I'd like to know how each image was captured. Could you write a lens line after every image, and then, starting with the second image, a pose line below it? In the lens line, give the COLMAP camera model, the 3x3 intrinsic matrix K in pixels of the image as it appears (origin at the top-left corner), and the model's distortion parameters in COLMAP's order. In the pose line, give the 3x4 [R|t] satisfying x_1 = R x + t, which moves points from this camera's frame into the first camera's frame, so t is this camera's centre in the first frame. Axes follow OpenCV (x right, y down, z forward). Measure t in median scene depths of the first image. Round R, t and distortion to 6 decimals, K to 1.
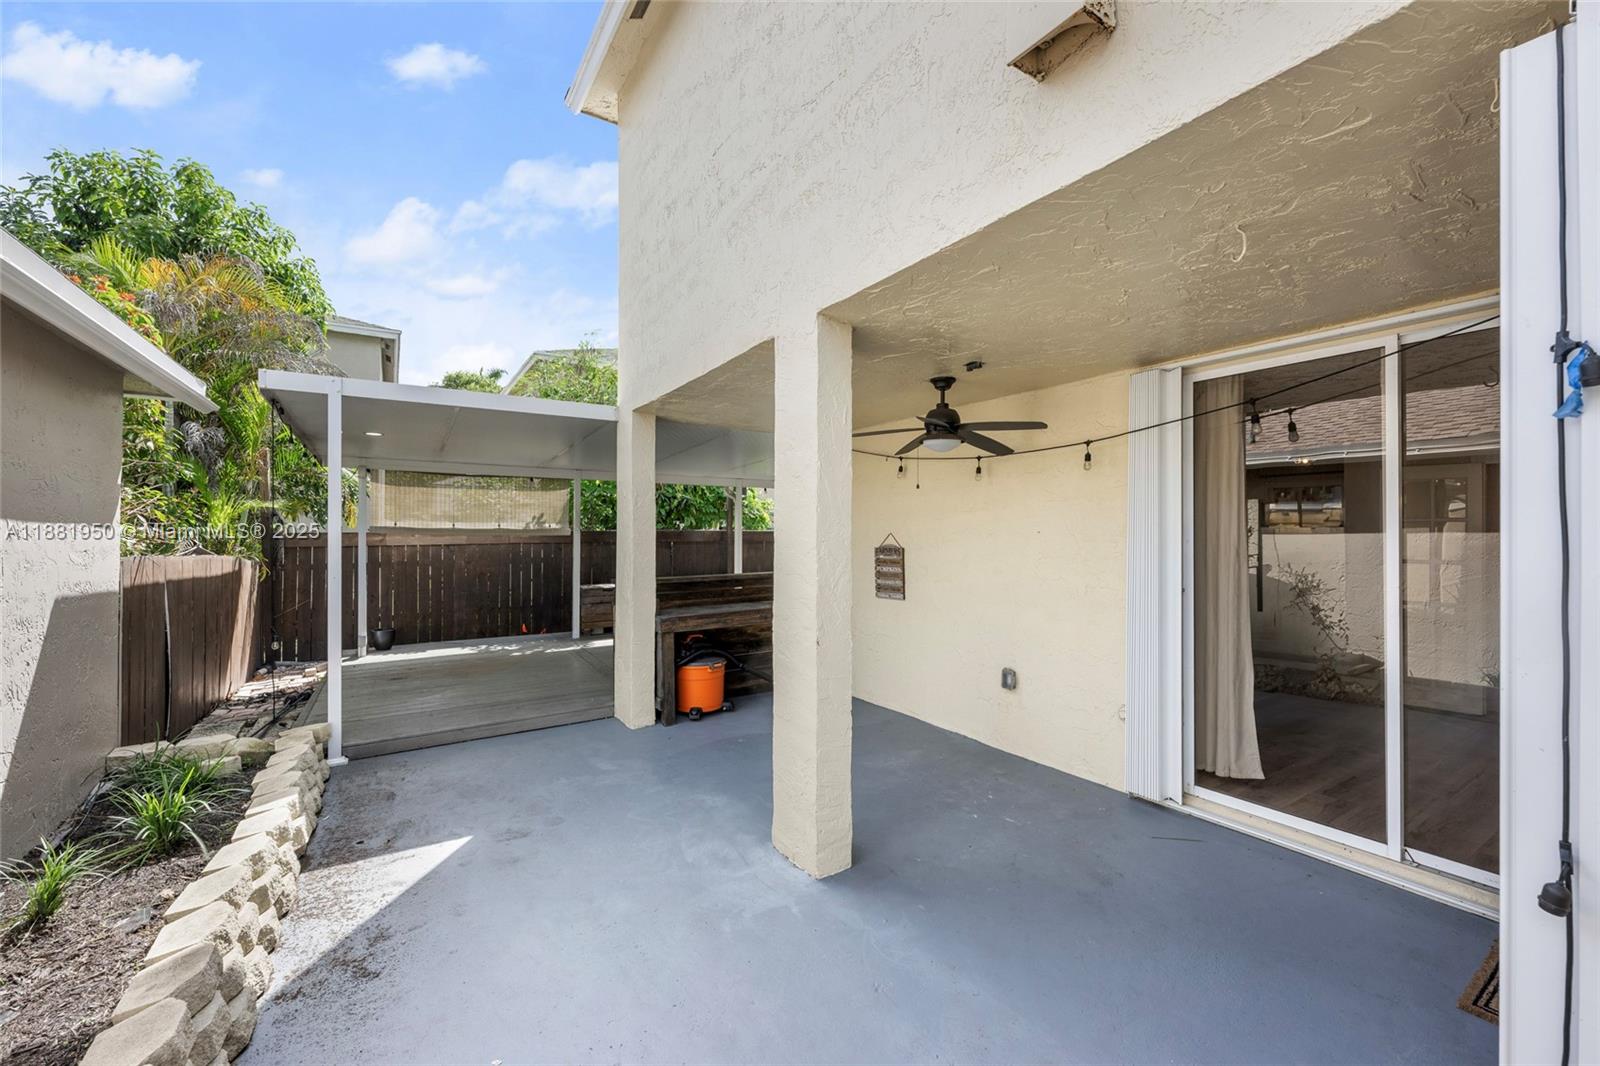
lens RADIAL K [[636.4, 0, 810.6], [0, 636.4, 540.0], [0, 0, 1]] dist [-0.002386, -0.000384]
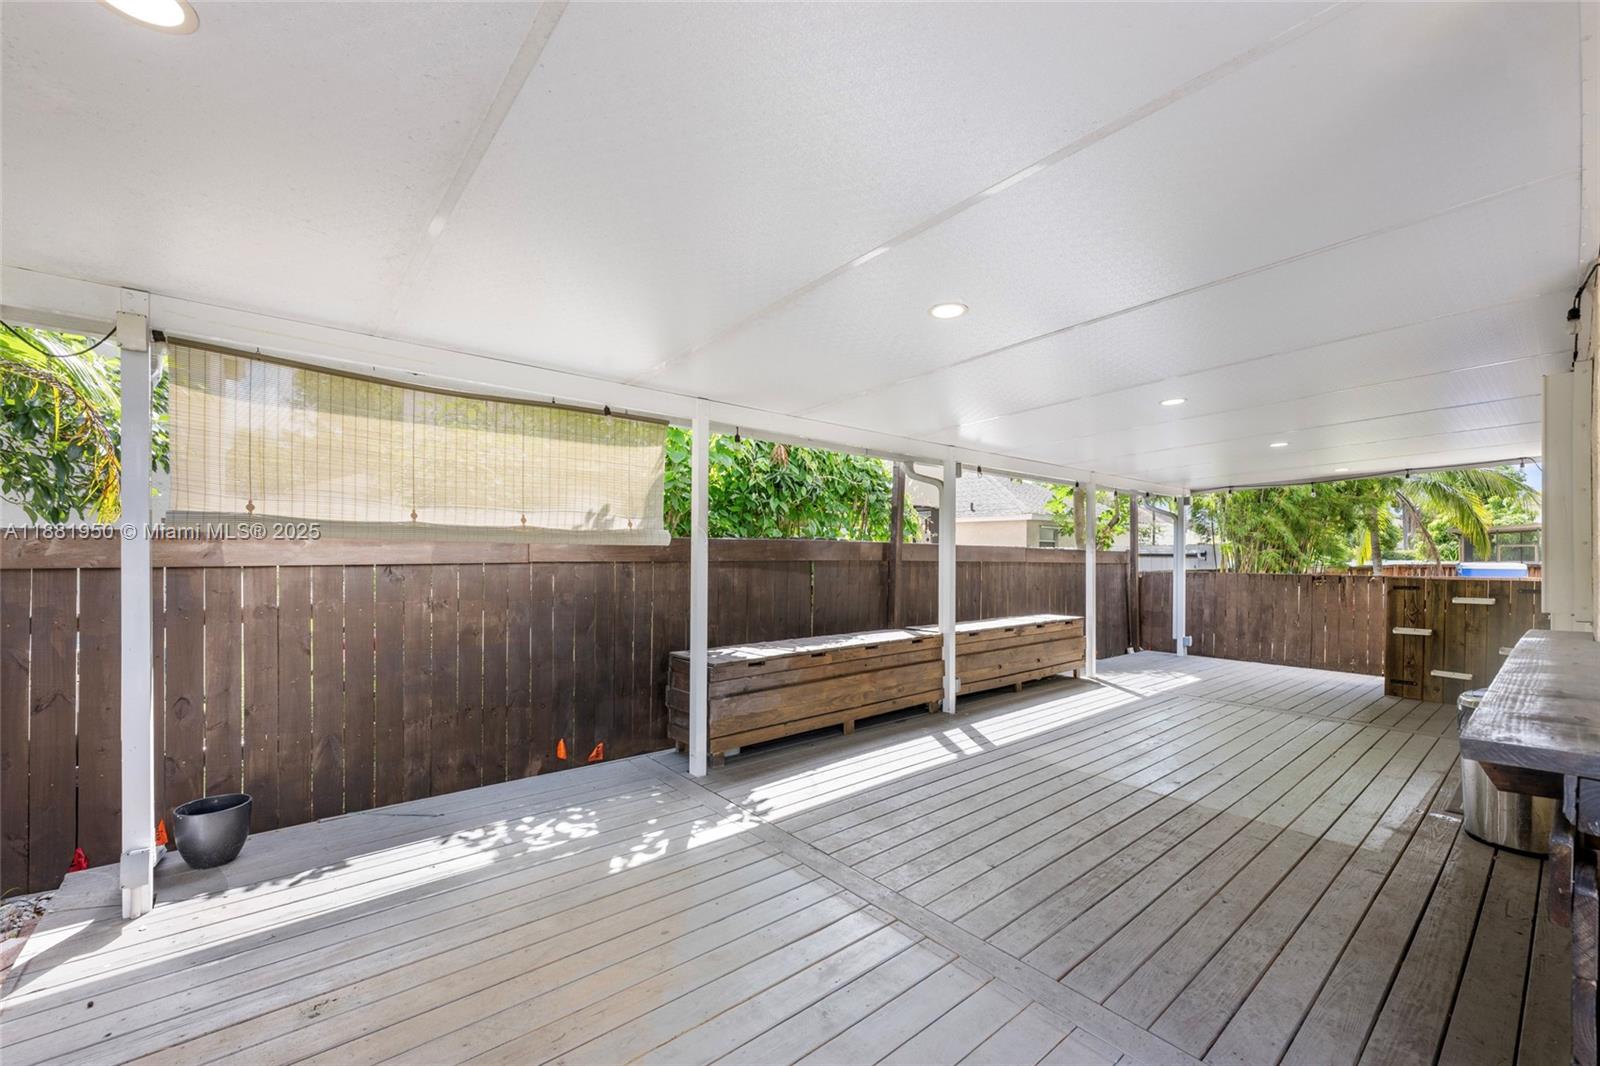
lens RADIAL K [[663.2, 0, 818.4], [0, 663.2, 573.0], [0, 0, 1]] dist [-0.001103, -0.000021]
pose [[0.990780, 0.003200, 0.135442, -0.382515], [-0.004908, 0.999913, 0.012273, 0.006720], [-0.135391, -0.012825, 0.990709, 0.580612]]
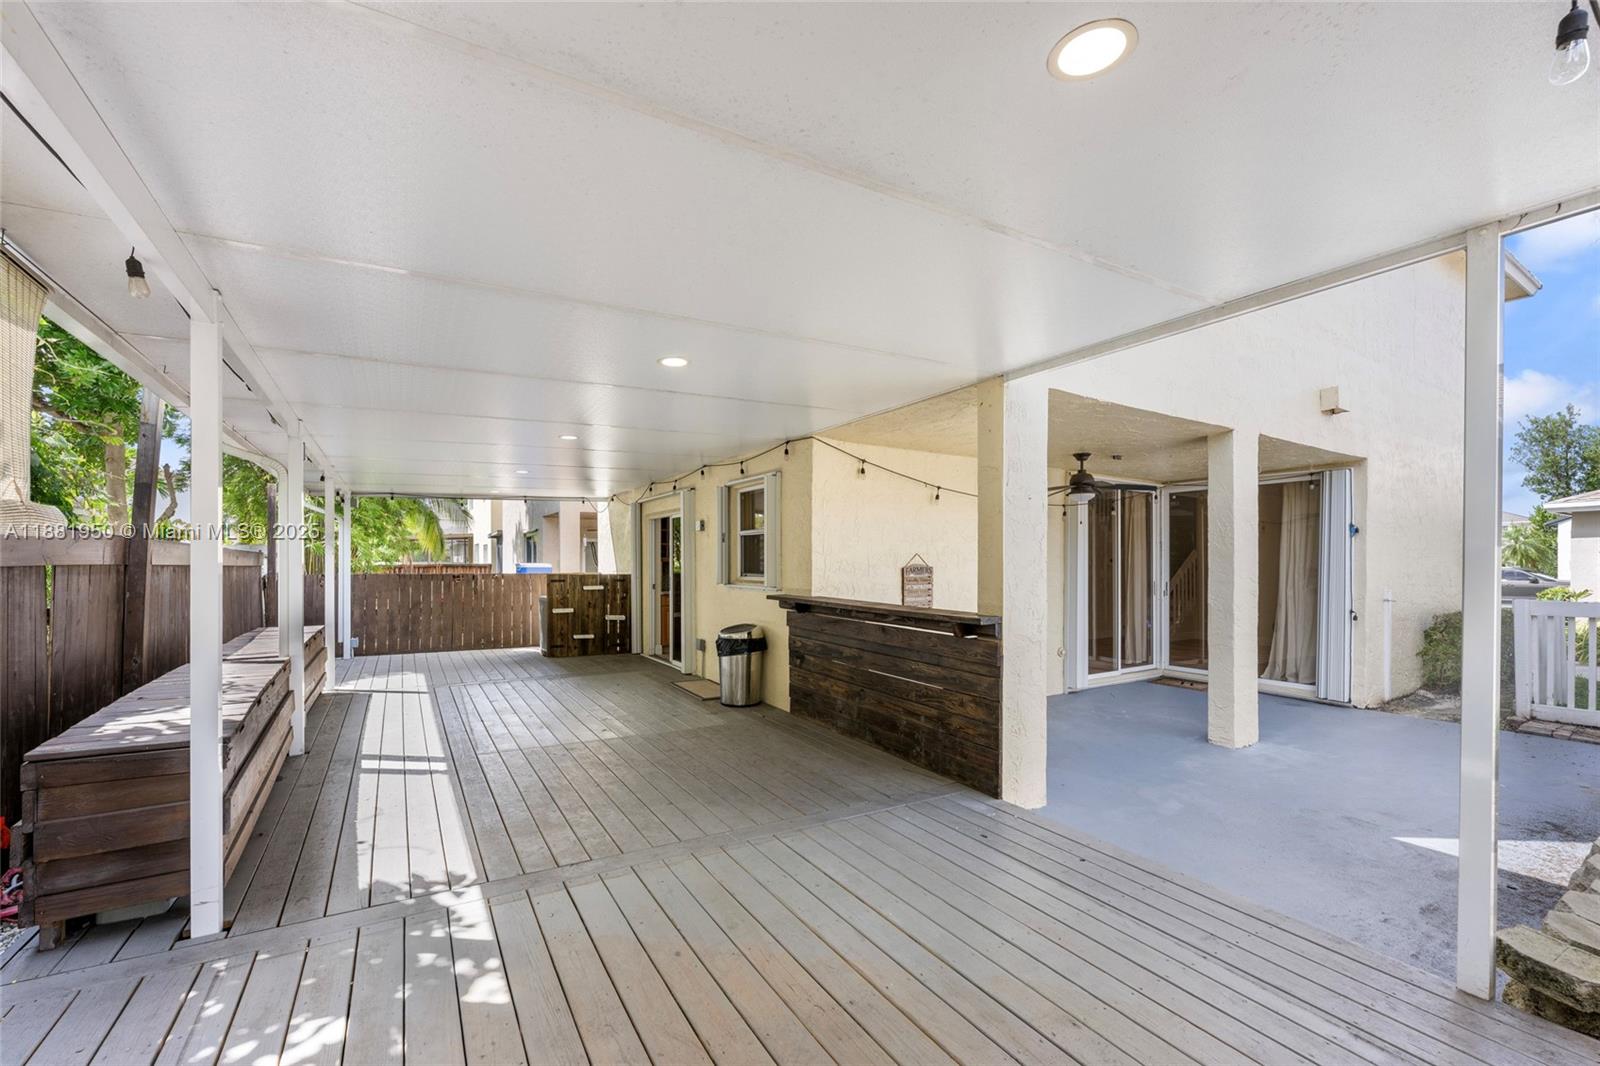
lens RADIAL K [[646.3, 0, 796.4], [0, 646.3, 565.6], [0, 0, 1]] dist [0.000314, 0.000090]
pose [[0.031169, -0.001904, 0.999512, -0.687796], [0.006678, 0.999976, 0.001697, 0.004802], [-0.999492, 0.006622, 0.031181, 0.822984]]
